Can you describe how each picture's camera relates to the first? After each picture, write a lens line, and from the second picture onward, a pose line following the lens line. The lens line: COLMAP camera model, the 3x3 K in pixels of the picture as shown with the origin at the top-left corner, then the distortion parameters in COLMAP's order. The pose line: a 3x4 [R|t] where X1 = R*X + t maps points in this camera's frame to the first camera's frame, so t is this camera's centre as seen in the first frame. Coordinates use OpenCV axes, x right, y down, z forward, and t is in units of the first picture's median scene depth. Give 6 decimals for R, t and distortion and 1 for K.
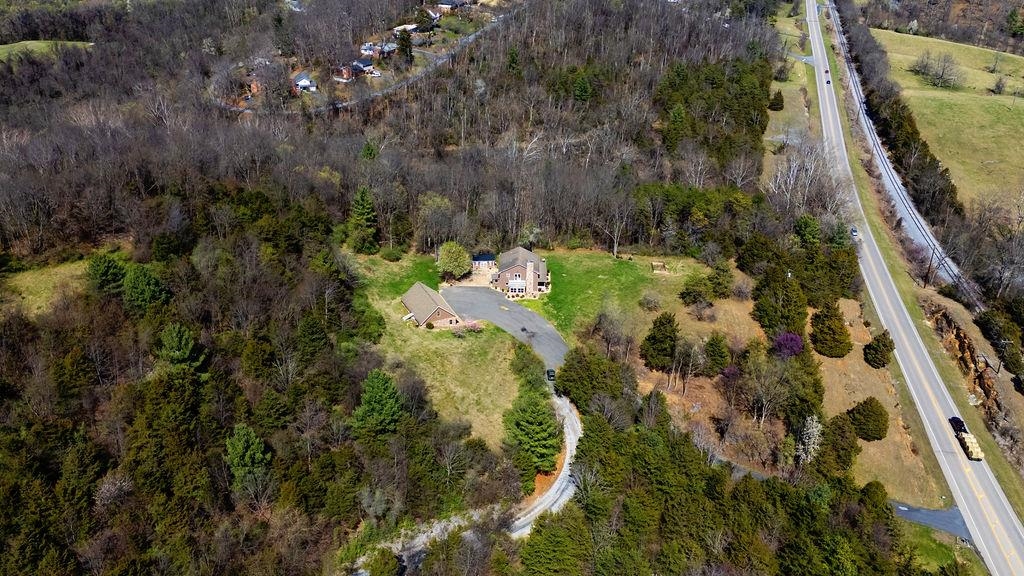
lens RADIAL K [[801.7, 0, 566.1], [0, 801.7, 285.6], [0, 0, 1]] dist [0.047620, -0.003643]
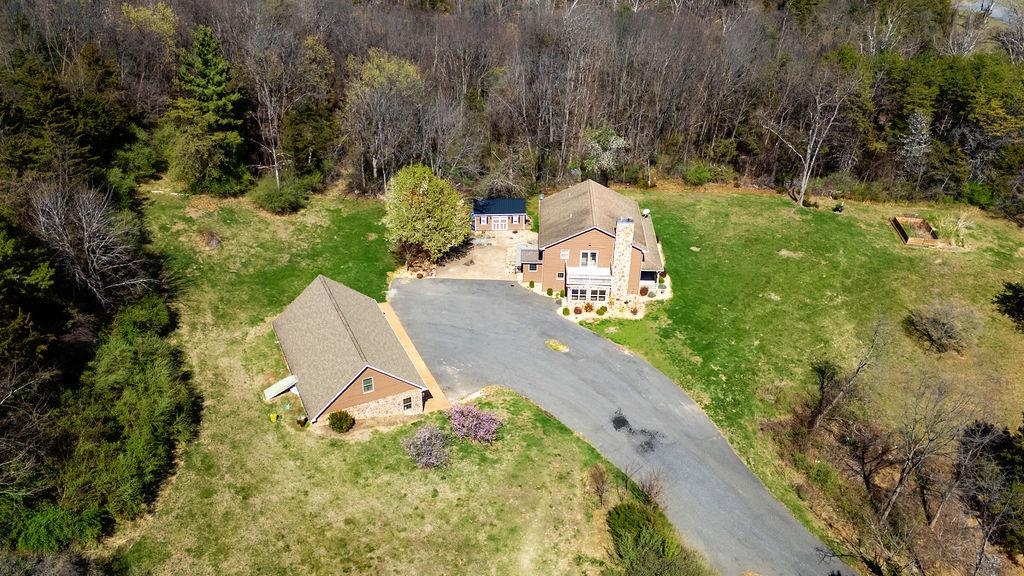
lens RADIAL K [[801.7, 0, 566.1], [0, 801.7, 285.6], [0, 0, 1]] dist [0.047620, -0.003643]
pose [[0.999948, 0.004798, -0.008979, -0.066356], [-0.004023, 0.996421, 0.084438, -0.029752], [0.009352, -0.084398, 0.996388, 0.598953]]
